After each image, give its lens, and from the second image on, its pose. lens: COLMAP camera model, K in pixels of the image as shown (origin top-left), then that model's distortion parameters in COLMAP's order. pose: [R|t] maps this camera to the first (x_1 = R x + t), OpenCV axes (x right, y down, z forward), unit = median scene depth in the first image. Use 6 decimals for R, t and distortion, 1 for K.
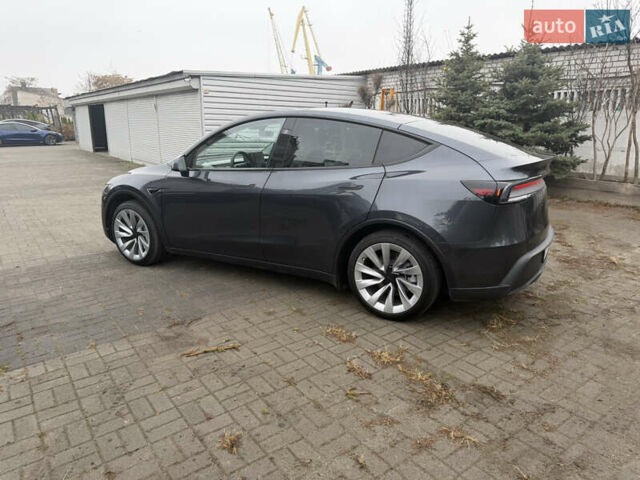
lens RADIAL K [[452.0, 0, 320.3], [0, 452.0, 238.8], [0, 0, 1]] dist [0.034358, -0.040042]
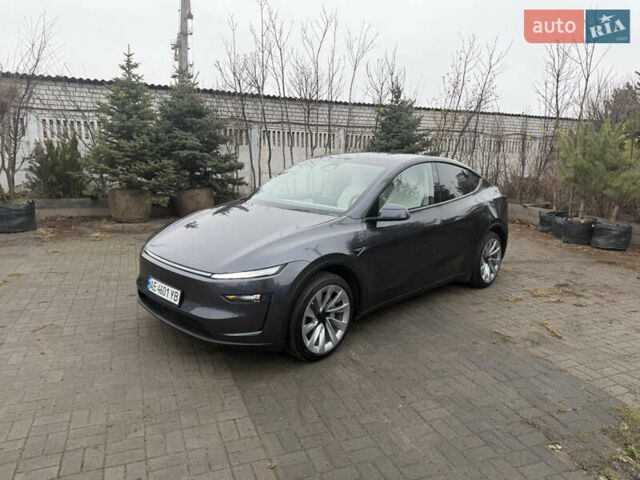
lens RADIAL K [[452.0, 0, 319.2], [0, 452.0, 241.1], [0, 0, 1]] dist [0.034358, -0.040042]
pose [[0.249187, -0.185012, 0.950619, -1.412824], [0.213322, 0.967960, 0.132469, -0.300948], [-0.944669, 0.169778, 0.280670, 1.015077]]
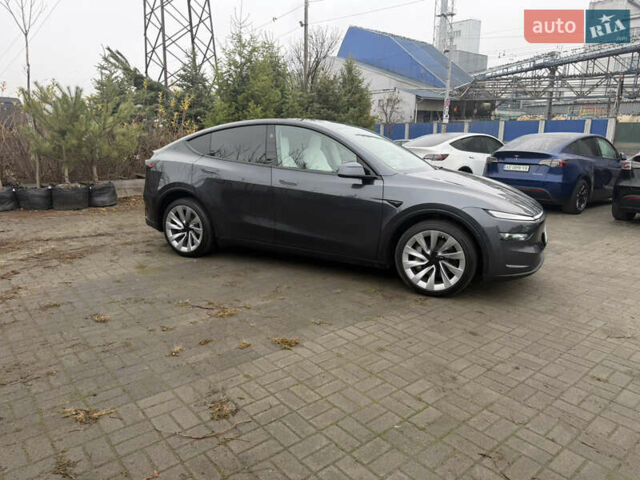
lens RADIAL K [[452.0, 0, 317.6], [0, 452.0, 239.5], [0, 0, 1]] dist [0.034358, -0.040042]
pose [[-0.997614, 0.000172, -0.069031, 0.070741], [-0.031404, 0.889398, 0.456053, -0.659633], [0.061475, 0.457133, -0.887271, 2.643161]]
